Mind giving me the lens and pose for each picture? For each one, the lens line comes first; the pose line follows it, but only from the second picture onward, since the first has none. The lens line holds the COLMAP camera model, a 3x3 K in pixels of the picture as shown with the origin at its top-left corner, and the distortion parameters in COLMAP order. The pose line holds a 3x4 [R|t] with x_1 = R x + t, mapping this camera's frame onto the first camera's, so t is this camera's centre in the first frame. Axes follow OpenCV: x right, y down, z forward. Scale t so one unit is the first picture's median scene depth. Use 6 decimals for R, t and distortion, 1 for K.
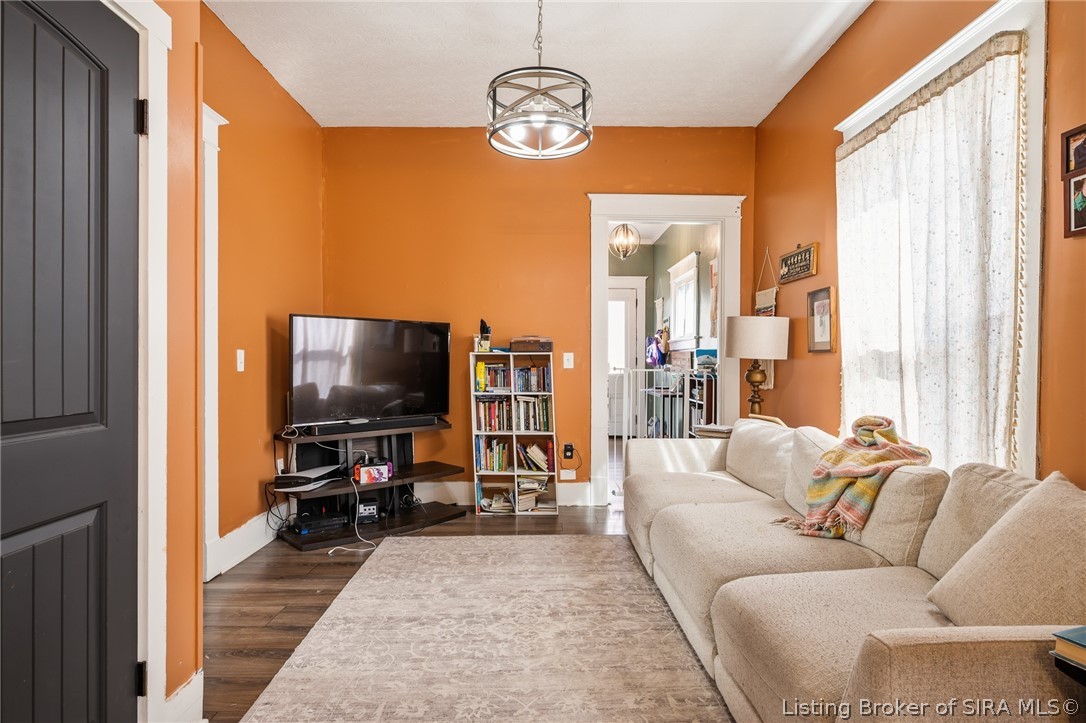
lens RADIAL K [[565.9, 0, 544.4], [0, 565.9, 364.4], [0, 0, 1]] dist [0.003631, 0.000576]
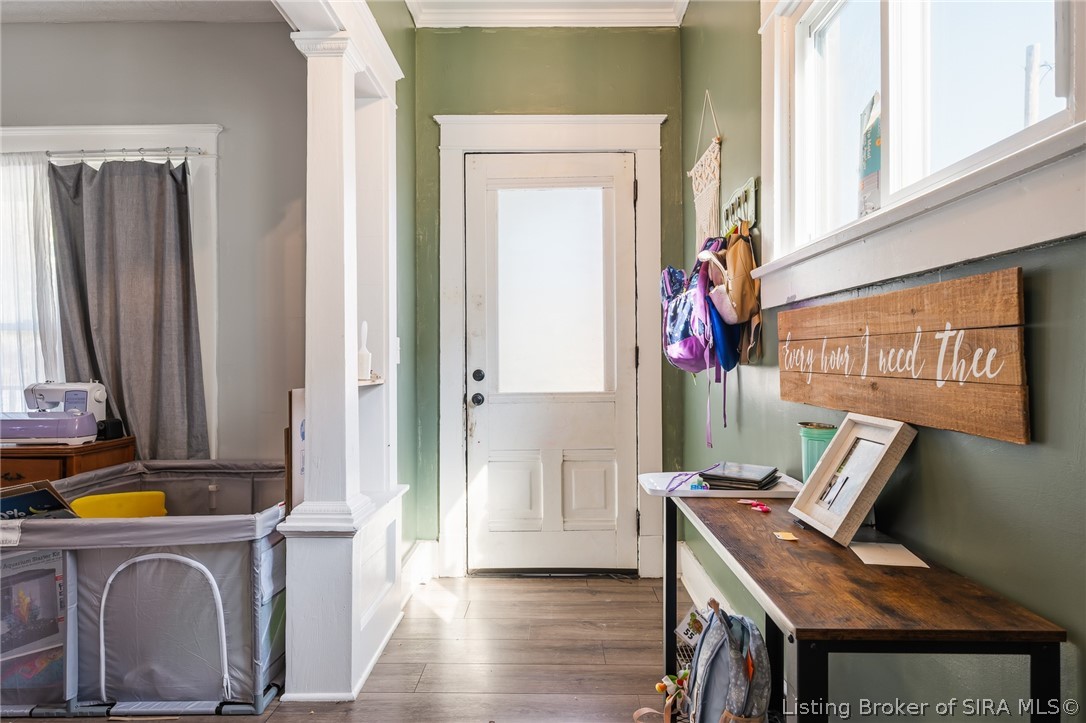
lens RADIAL K [[565.9, 0, 543.4], [0, 565.9, 363.5], [0, 0, 1]] dist [0.003631, 0.000576]
pose [[0.999517, -0.006840, -0.030320, 0.132438], [0.006953, 0.999969, 0.003615, -0.003177], [0.030295, -0.003824, 0.999534, 0.739038]]
